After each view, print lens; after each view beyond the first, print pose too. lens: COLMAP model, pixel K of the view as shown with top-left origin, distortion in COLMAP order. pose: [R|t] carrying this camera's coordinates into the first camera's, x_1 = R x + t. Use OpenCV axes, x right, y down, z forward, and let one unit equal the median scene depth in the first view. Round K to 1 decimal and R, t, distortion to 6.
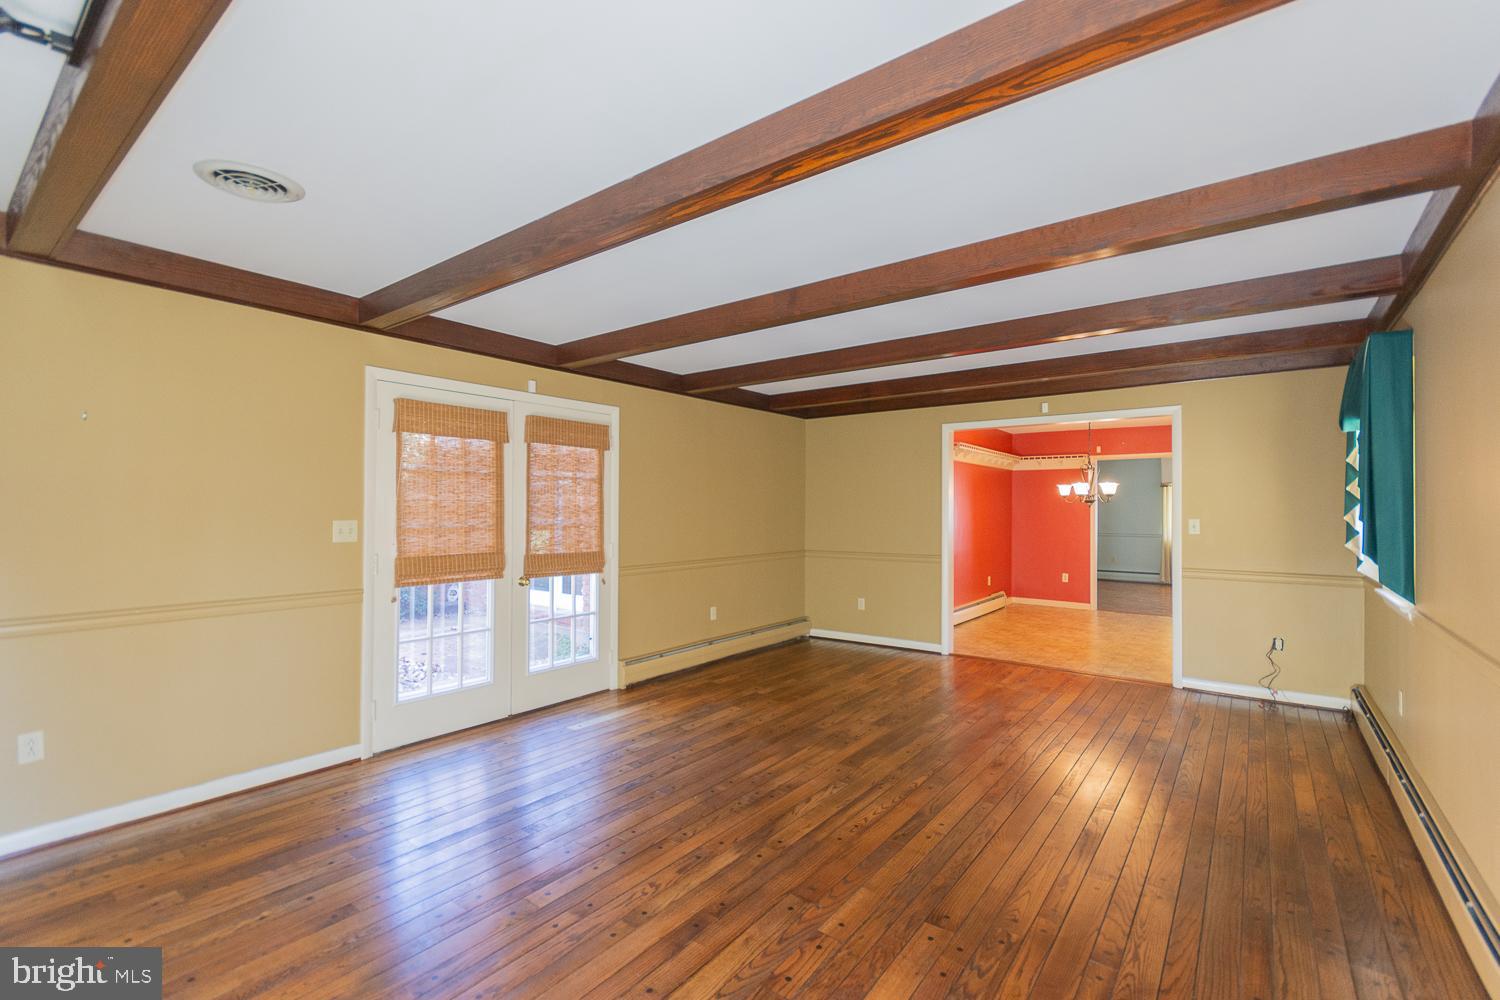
lens RADIAL K [[655.9, 0, 750.0], [0, 655.9, 500.0], [0, 0, 1]] dist [0.000764, 0.000053]
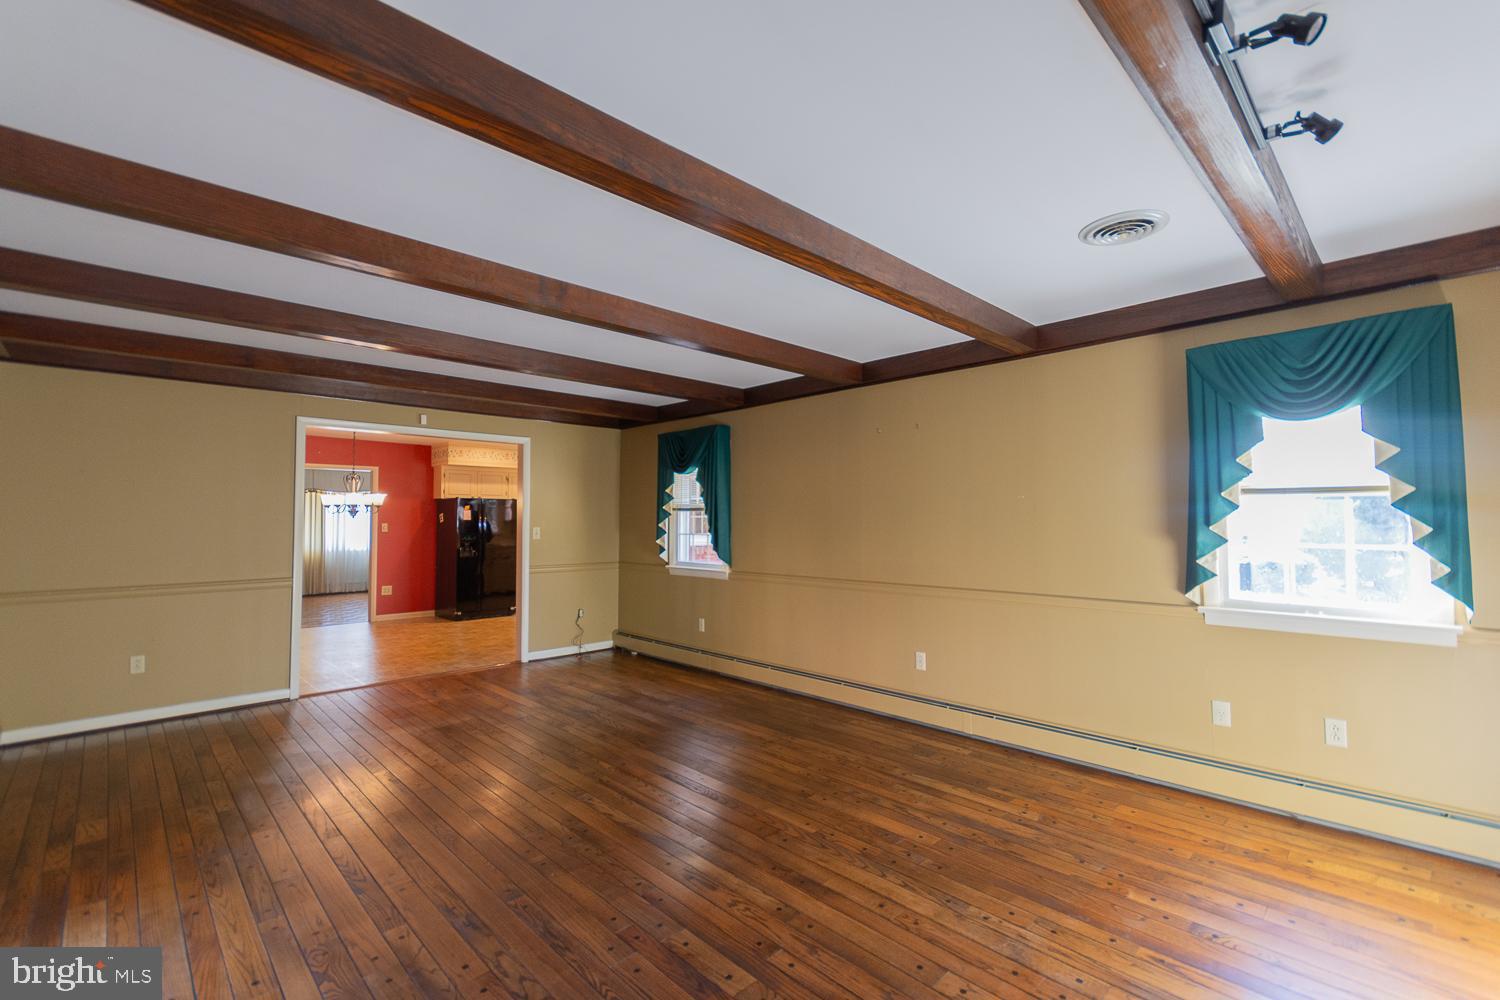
lens RADIAL K [[659.2, 0, 747.2], [0, 659.2, 506.3], [0, 0, 1]] dist [-0.002393, -0.000347]
pose [[0.144301, 0.017197, 0.989384, -1.004260], [-0.012044, 0.999805, -0.015622, 0.005563], [-0.989461, -0.009662, 0.144480, 0.748601]]
